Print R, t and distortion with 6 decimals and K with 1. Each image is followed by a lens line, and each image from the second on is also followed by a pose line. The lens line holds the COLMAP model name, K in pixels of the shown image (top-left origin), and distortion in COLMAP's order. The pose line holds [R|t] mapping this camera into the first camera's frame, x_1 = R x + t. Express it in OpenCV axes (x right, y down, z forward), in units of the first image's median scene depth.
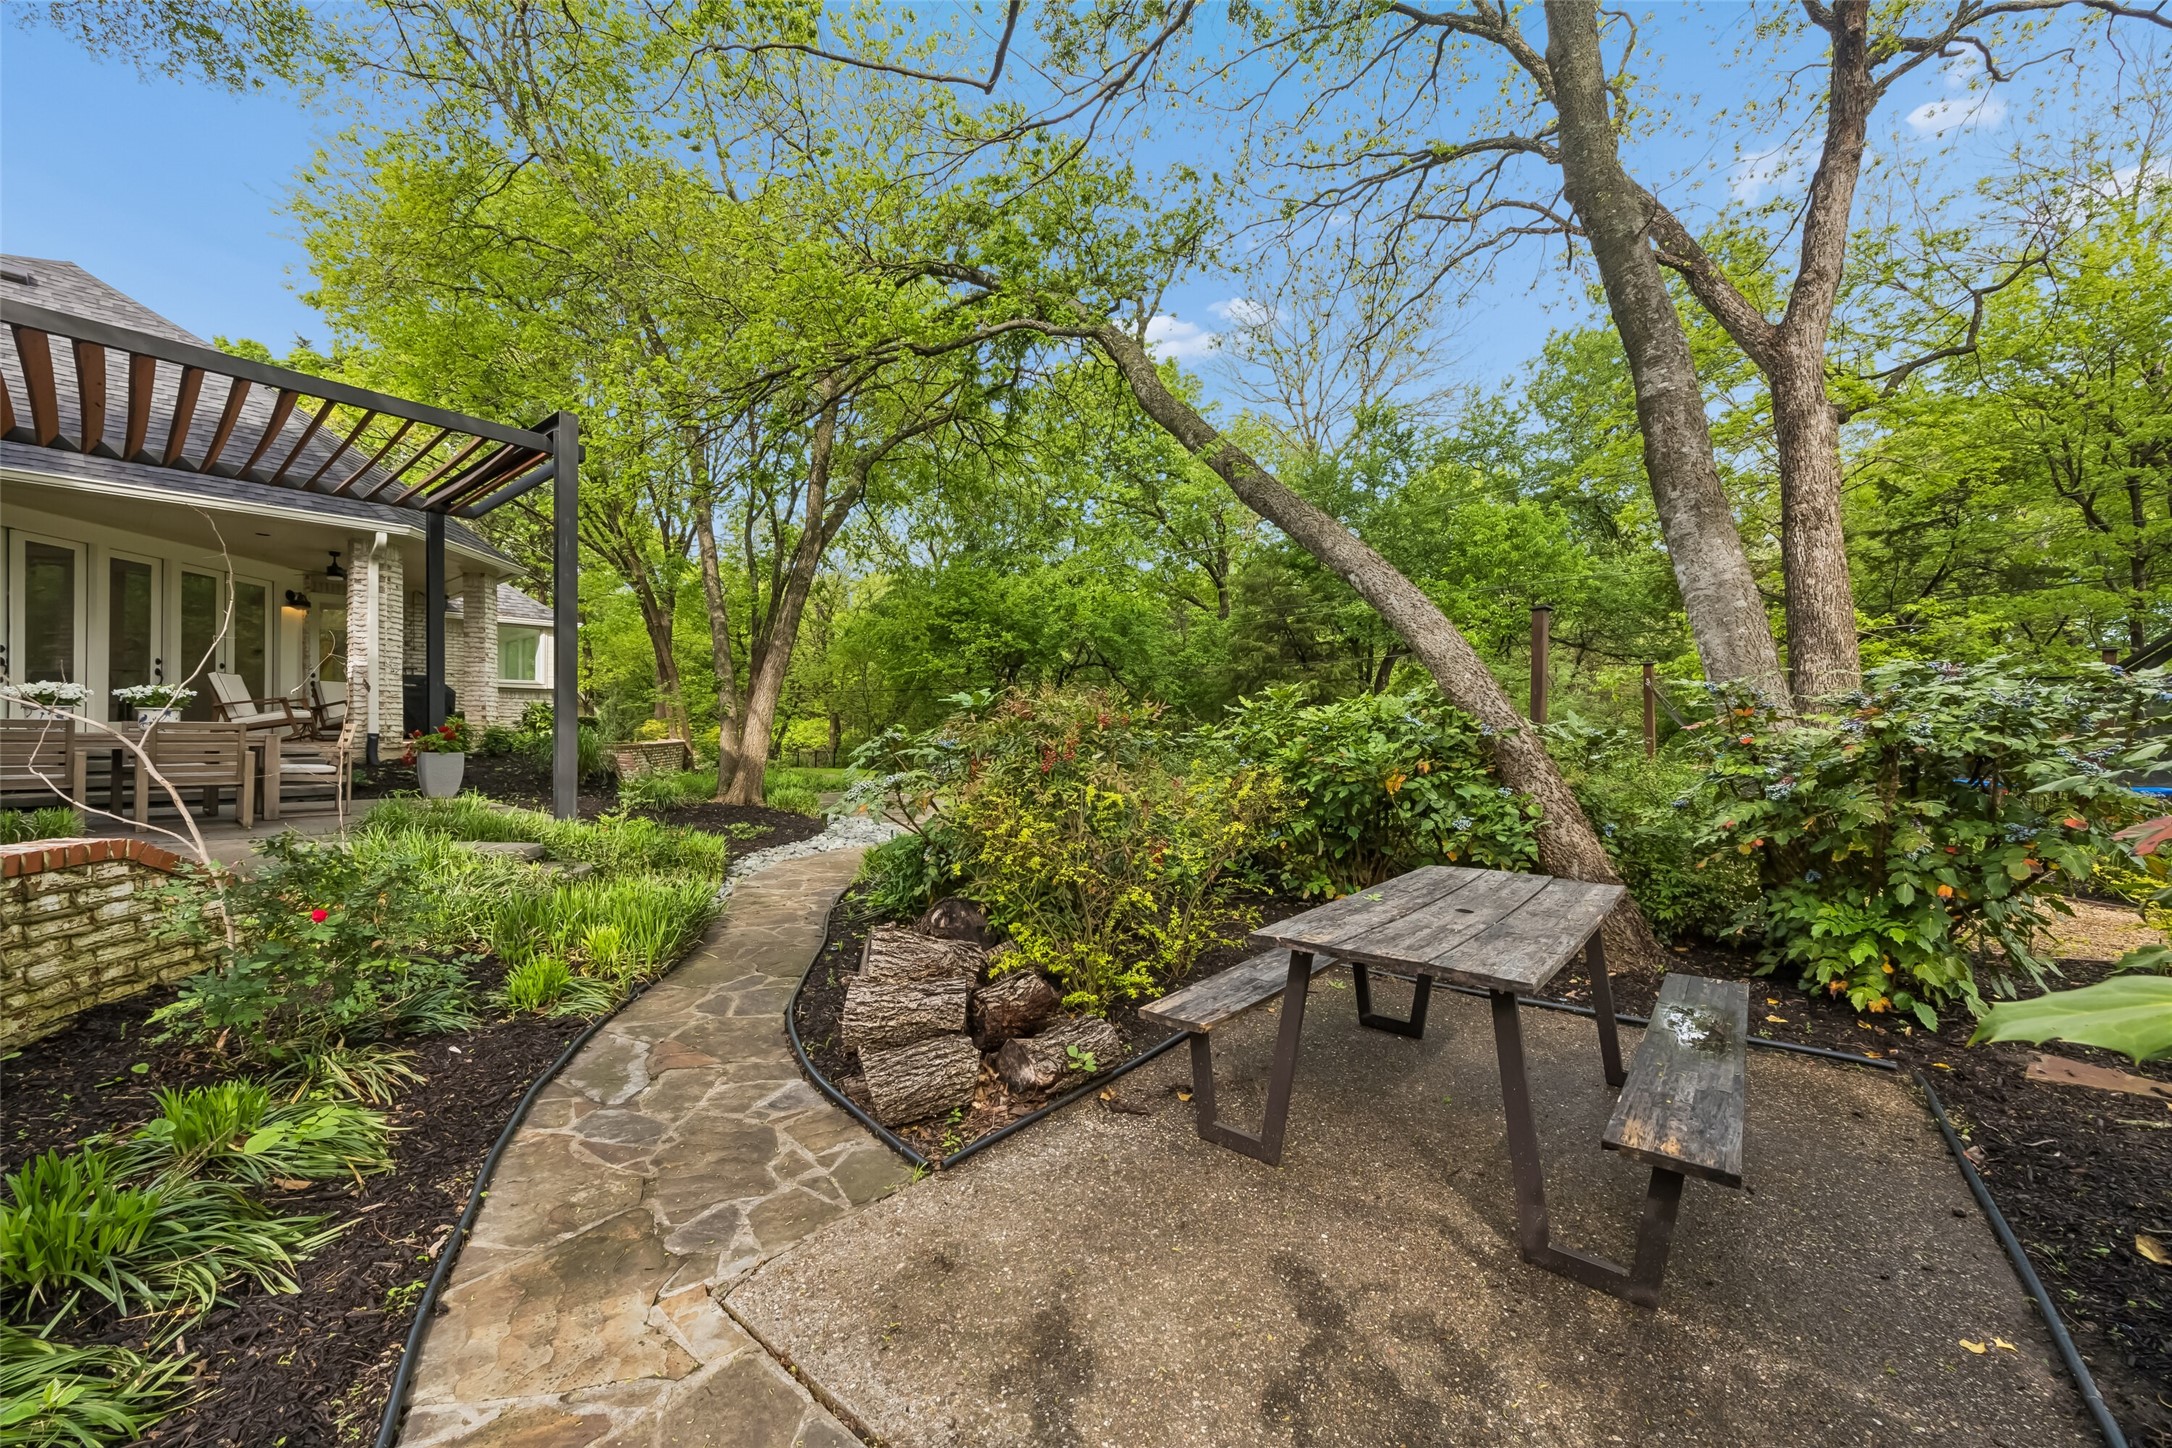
lens RADIAL K [[819.7, 0, 1081.6], [0, 819.7, 725.9], [0, 0, 1]] dist [-0.000678, 0.000036]
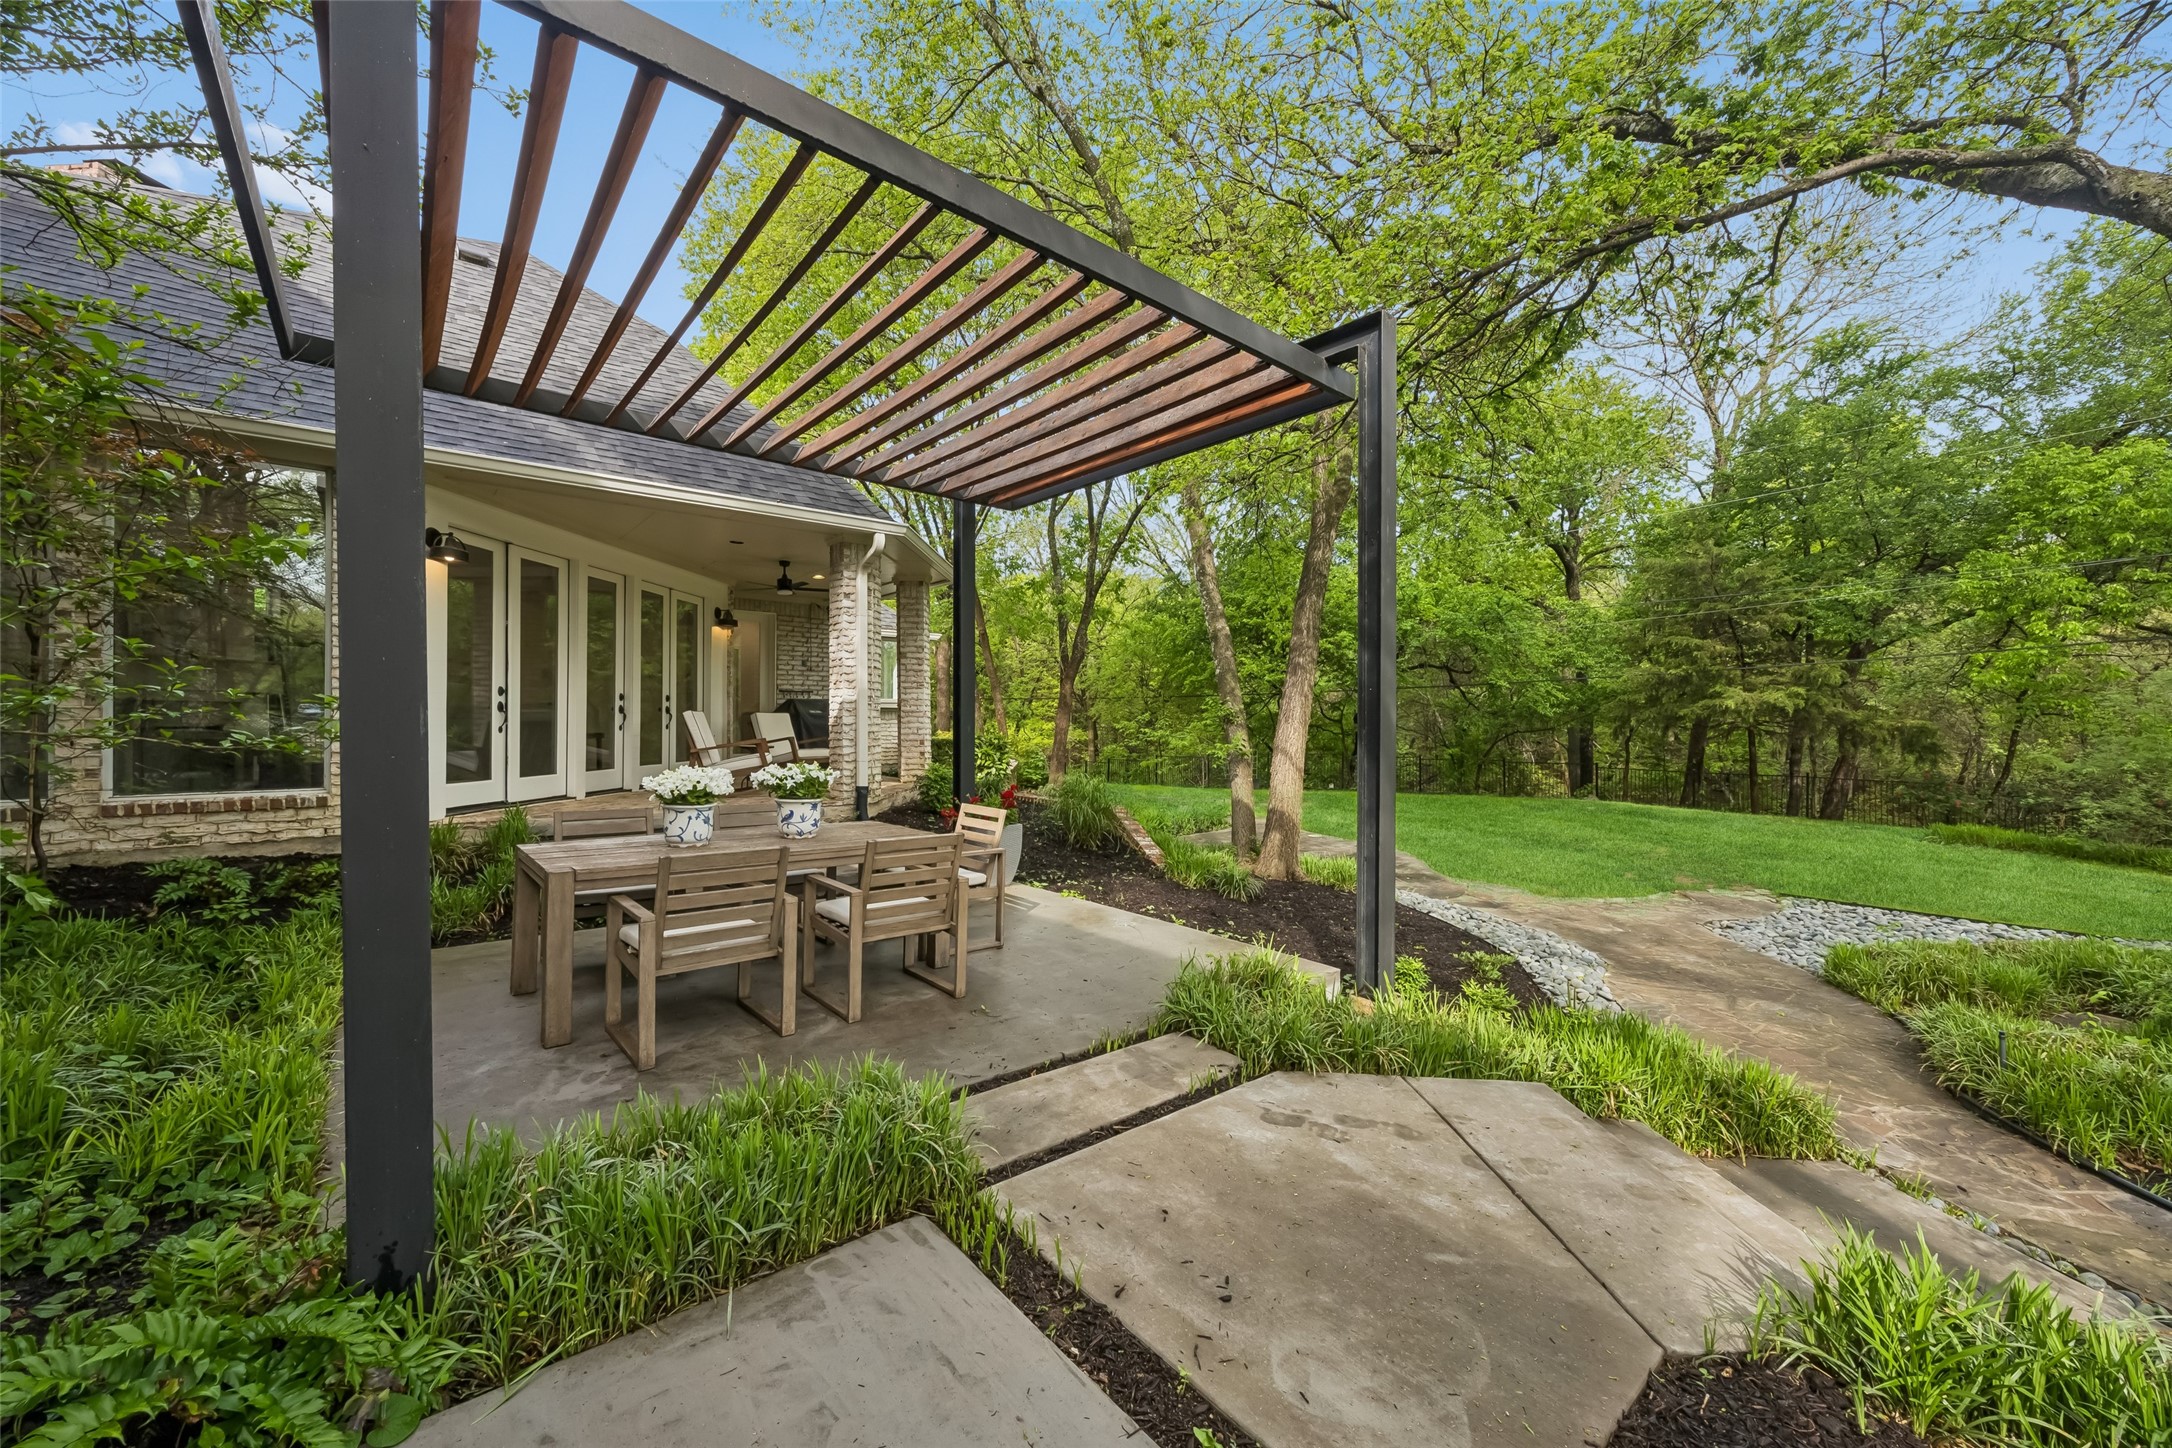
lens RADIAL K [[819.7, 0, 1087.7], [0, 819.7, 723.0], [0, 0, 1]] dist [-0.000678, 0.000036]
pose [[0.984981, -0.000051, -0.172663, -0.508274], [0.000978, 0.999986, 0.005288, -0.056015], [0.172660, -0.005377, 0.984967, 0.249805]]
